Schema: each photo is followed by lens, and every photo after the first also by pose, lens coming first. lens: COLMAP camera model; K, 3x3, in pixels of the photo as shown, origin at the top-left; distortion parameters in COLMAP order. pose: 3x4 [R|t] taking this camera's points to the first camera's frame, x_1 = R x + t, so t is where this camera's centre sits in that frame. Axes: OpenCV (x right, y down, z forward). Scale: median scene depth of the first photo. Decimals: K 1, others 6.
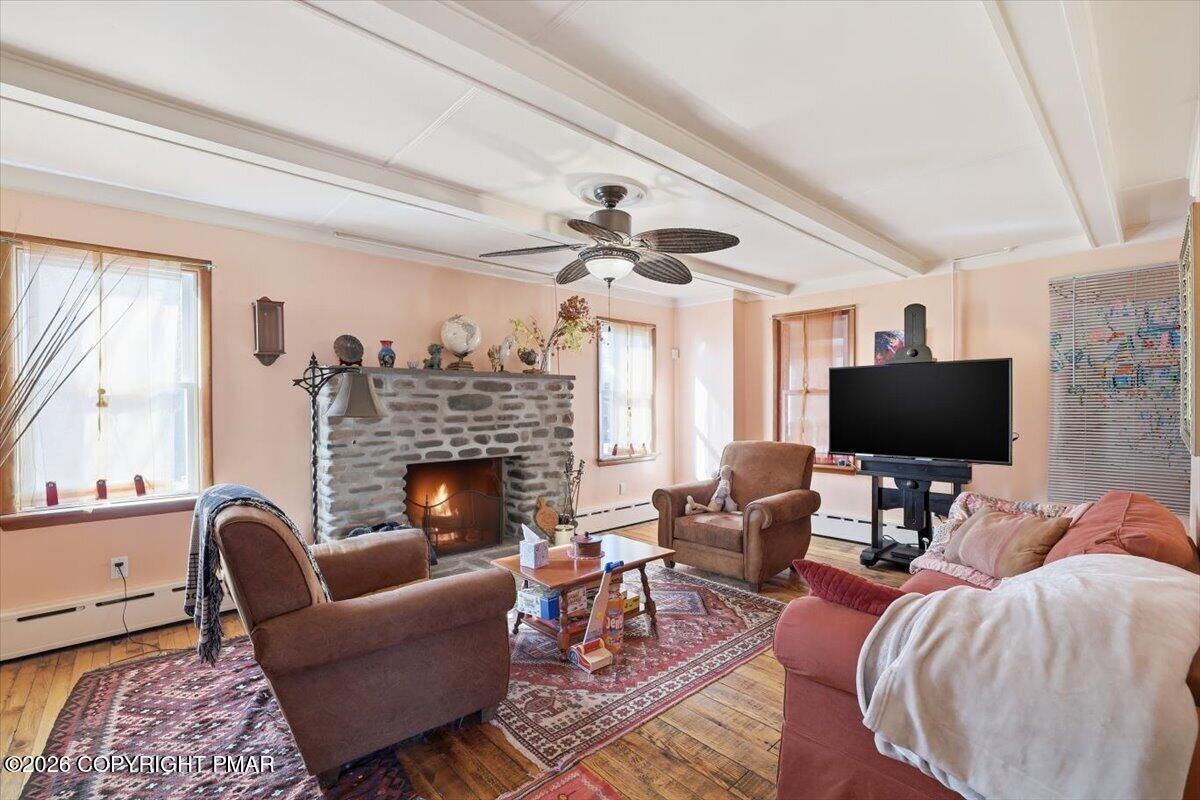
lens RADIAL K [[514.4, 0, 600.0], [0, 514.4, 400.0], [0, 0, 1]] dist [-0.045471, 0.015499]
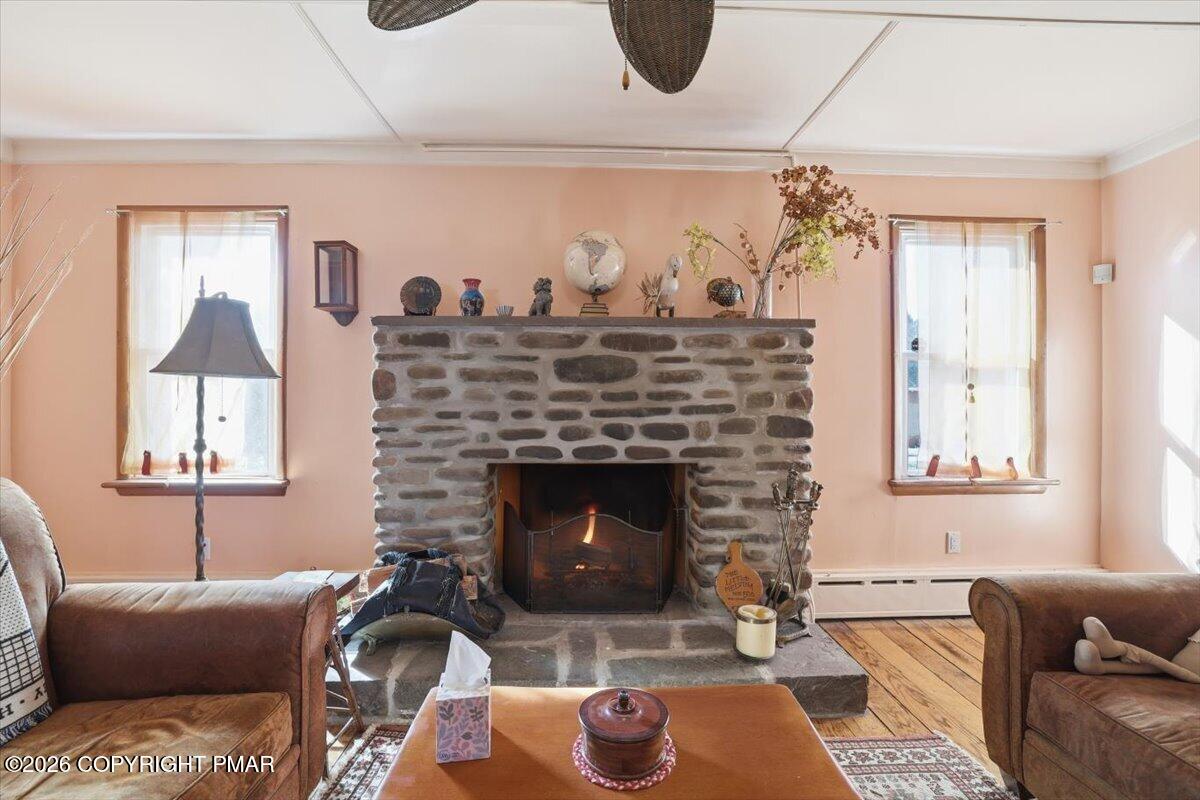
lens RADIAL K [[514.4, 0, 600.0], [0, 514.4, 400.0], [0, 0, 1]] dist [-0.045471, 0.015499]
pose [[0.761264, 0.004711, -0.648424, 0.136328], [0.000055, 0.999973, 0.007330, 0.034549], [0.648442, -0.005616, 0.761244, 0.515844]]
